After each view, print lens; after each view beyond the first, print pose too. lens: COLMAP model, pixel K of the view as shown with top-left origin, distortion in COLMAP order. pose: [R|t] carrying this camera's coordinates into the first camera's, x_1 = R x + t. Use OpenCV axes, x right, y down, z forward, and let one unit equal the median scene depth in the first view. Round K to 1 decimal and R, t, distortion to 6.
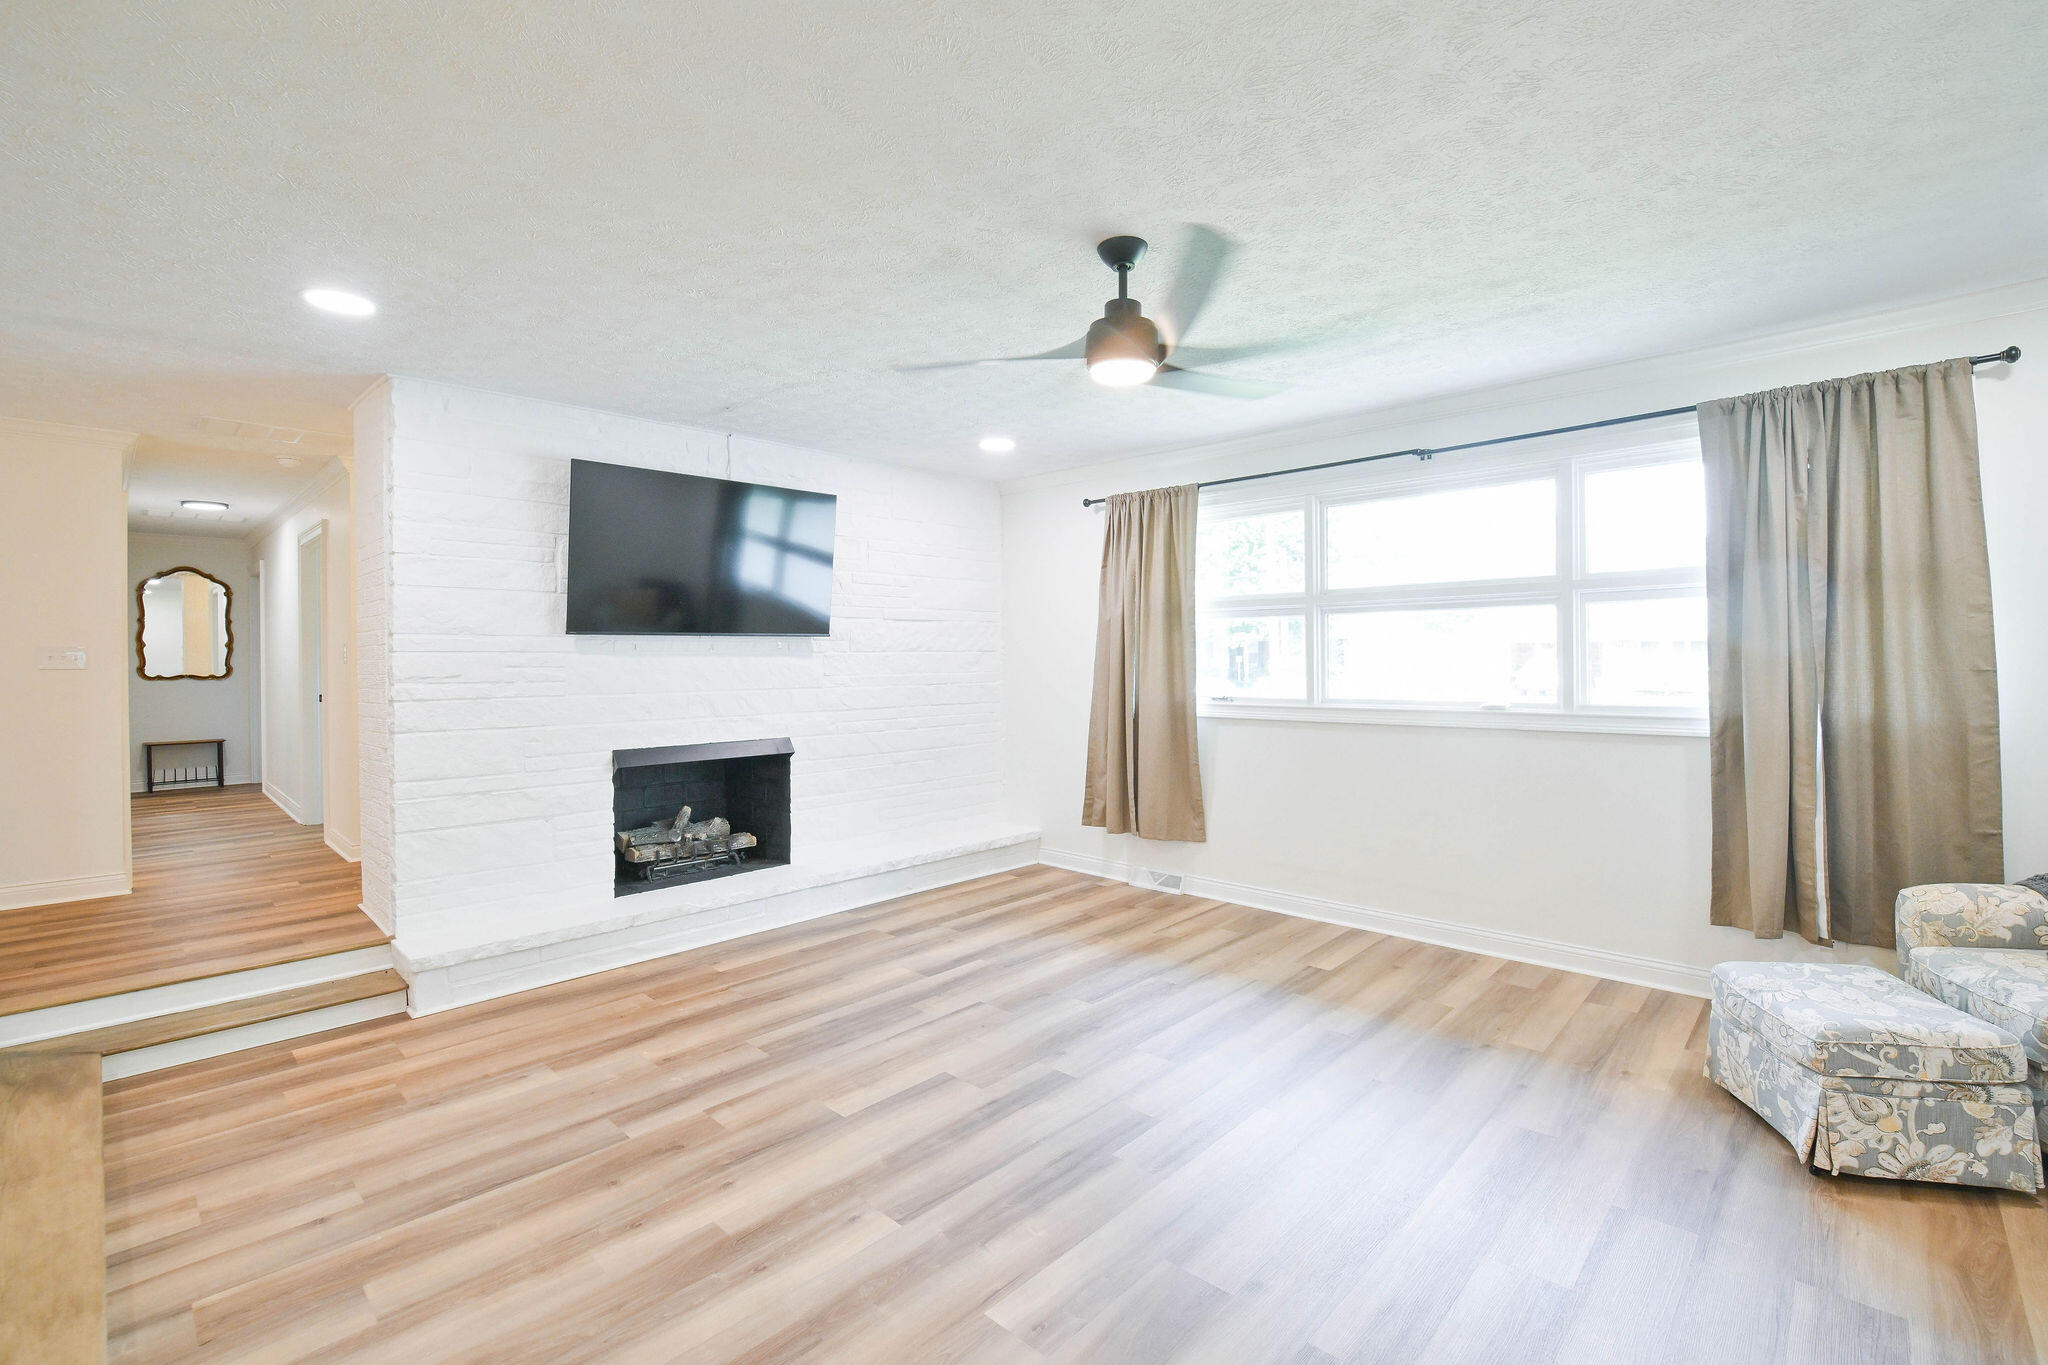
lens RADIAL K [[893.0, 0, 1044.2], [0, 893.0, 665.9], [0, 0, 1]] dist [-0.020556, -0.000100]
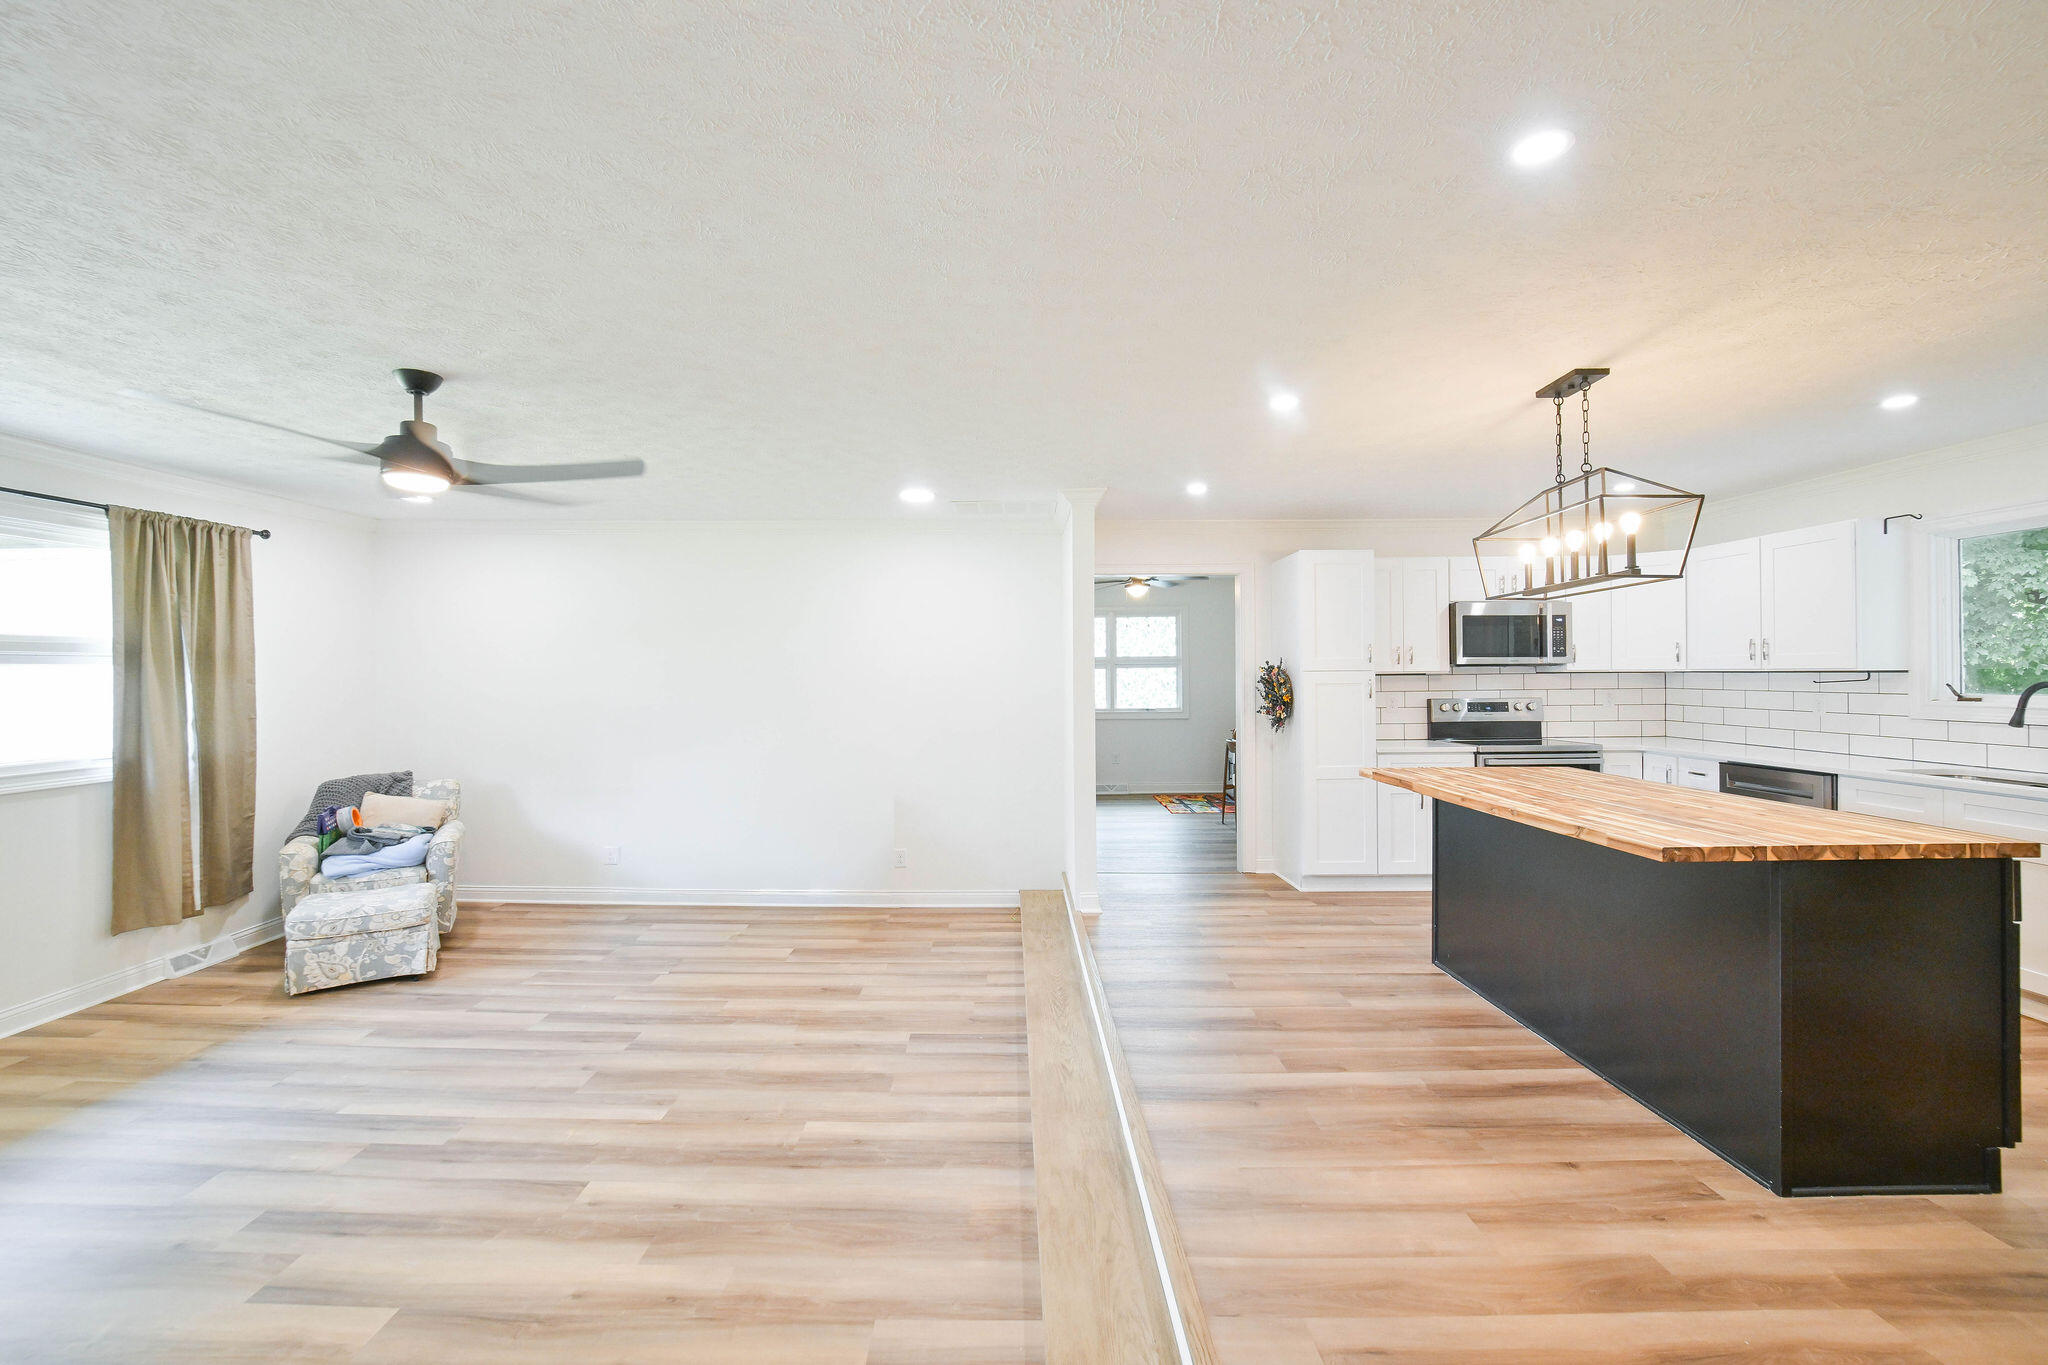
lens RADIAL K [[857.5, 0, 1004.4], [0, 857.5, 672.8], [0, 0, 1]] dist [-0.023905, -0.000244]
pose [[-0.674339, 0.011986, 0.738324, -0.696603], [0.015023, 0.999884, -0.002511, -0.036070], [-0.738269, 0.009399, -0.674441, 0.657509]]
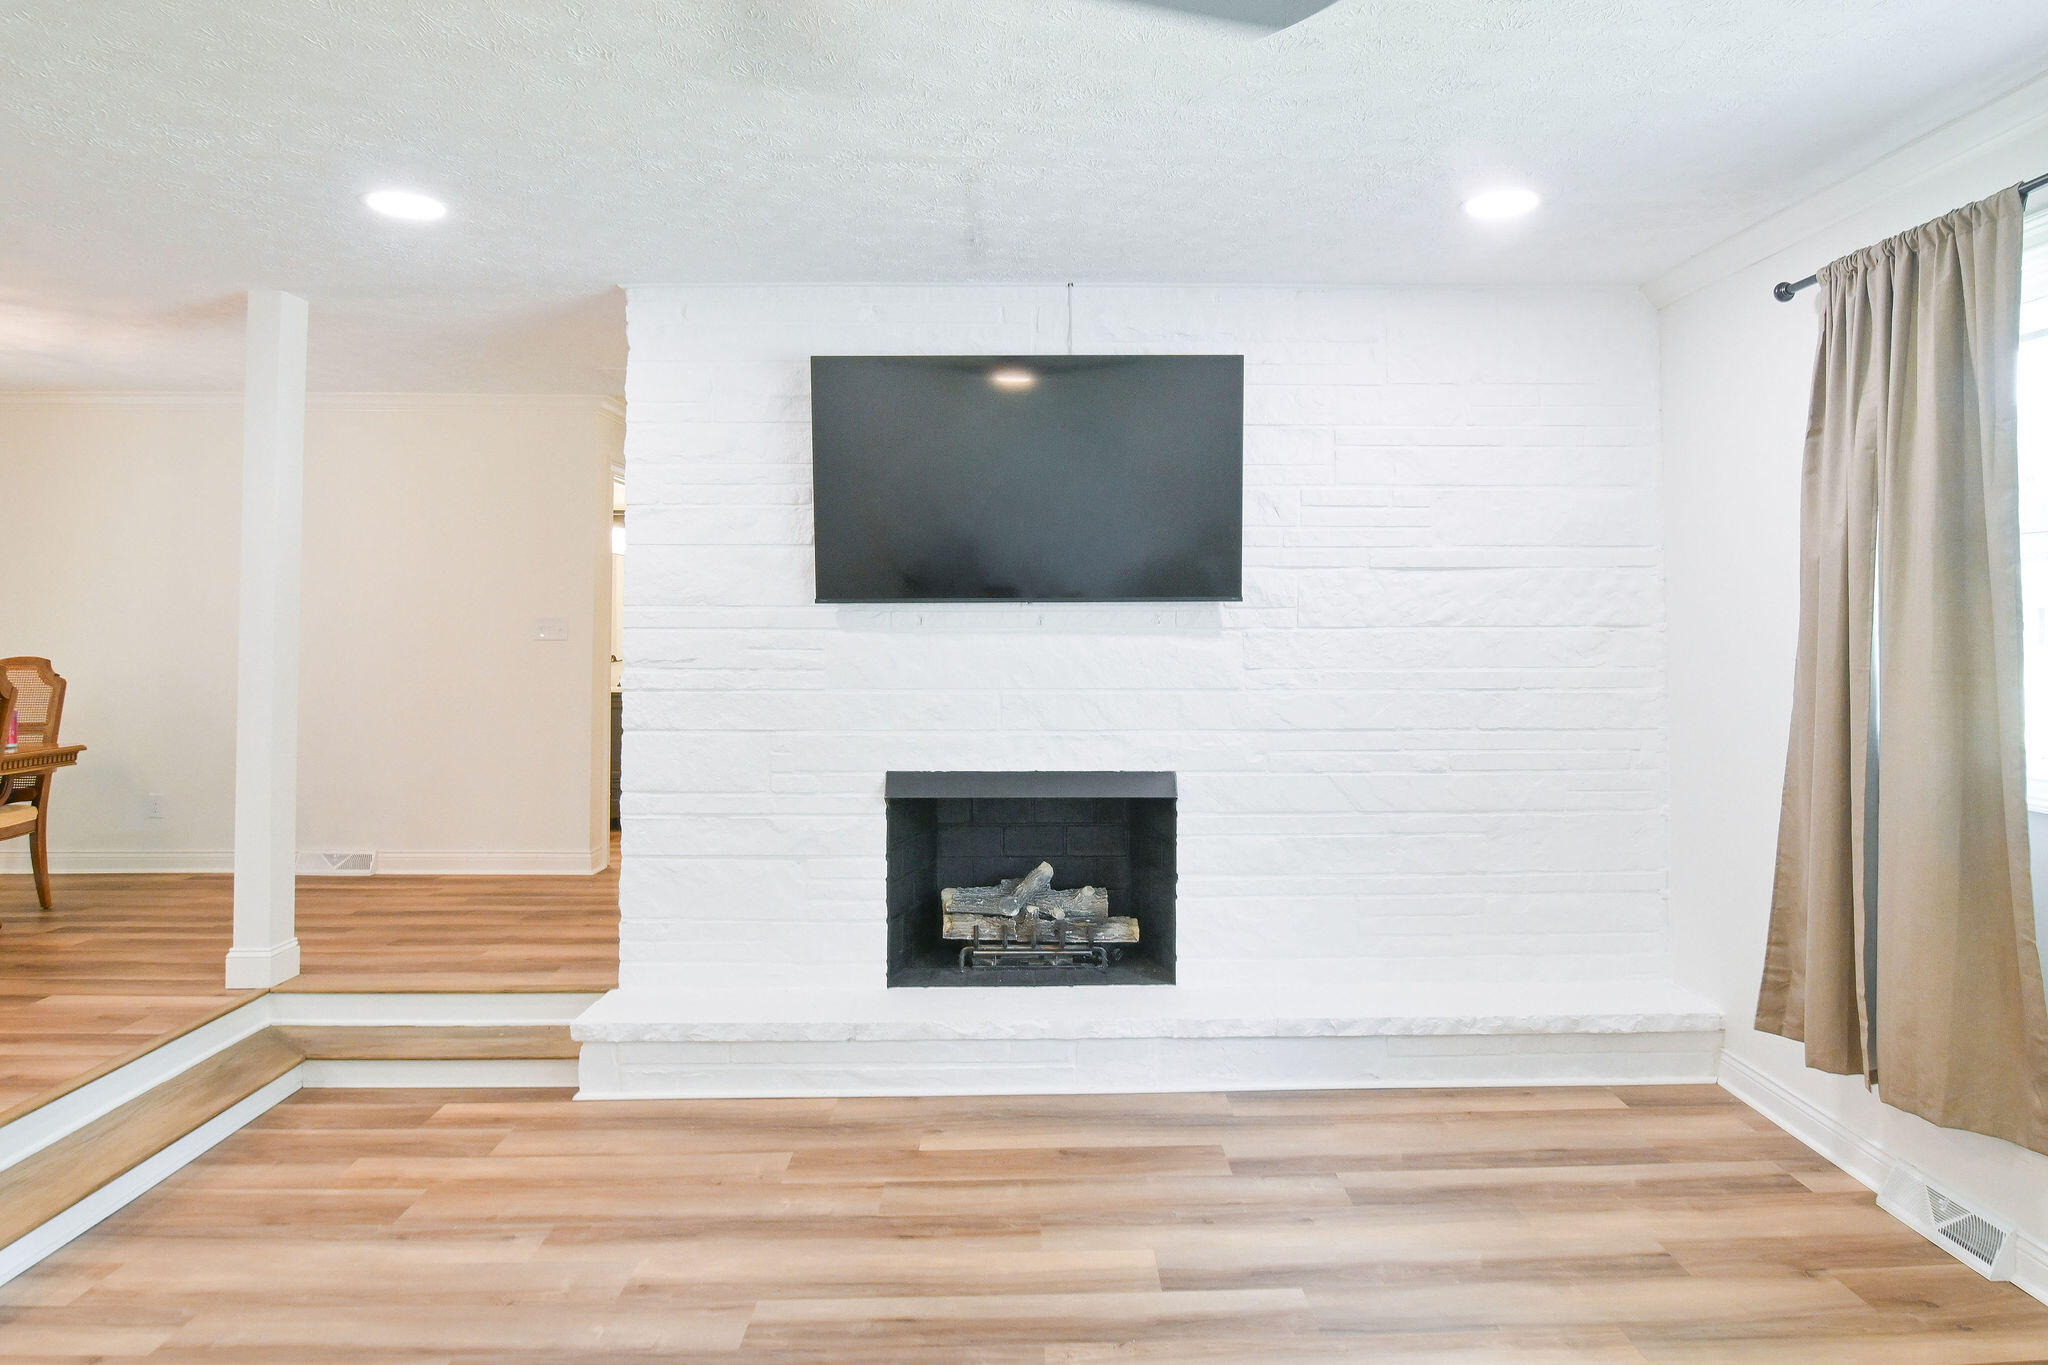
lens RADIAL K [[1228.5, 0, 1068.5], [0, 1228.5, 595.8], [0, 0, 1]] dist [-0.019058, -0.001210]
pose [[0.705415, -0.009035, -0.708737, 0.276216], [-0.010458, 0.999677, -0.023154, -0.019429], [0.708717, 0.023745, 0.705093, 0.408827]]
